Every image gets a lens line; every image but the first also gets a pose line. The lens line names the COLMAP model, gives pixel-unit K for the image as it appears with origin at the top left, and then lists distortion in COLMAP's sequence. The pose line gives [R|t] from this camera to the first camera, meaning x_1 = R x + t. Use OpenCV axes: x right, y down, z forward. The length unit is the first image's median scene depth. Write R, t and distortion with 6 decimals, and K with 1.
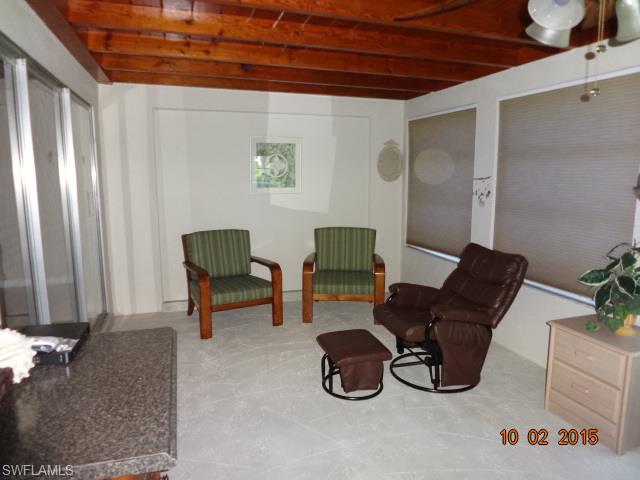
lens RADIAL K [[431.7, 0, 320.0], [0, 431.7, 240.0], [0, 0, 1]] dist [-0.037101, -0.002350]
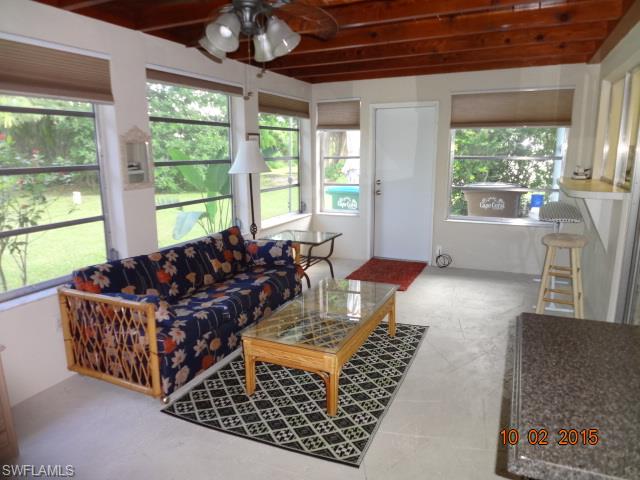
lens RADIAL K [[431.7, 0, 320.0], [0, 431.7, 240.0], [0, 0, 1]] dist [-0.037101, -0.002350]
pose [[-0.730871, -0.118442, 0.672161, -0.667877], [0.122035, 0.946279, 0.299439, -0.286115], [-0.671517, 0.300878, -0.677153, 1.976232]]
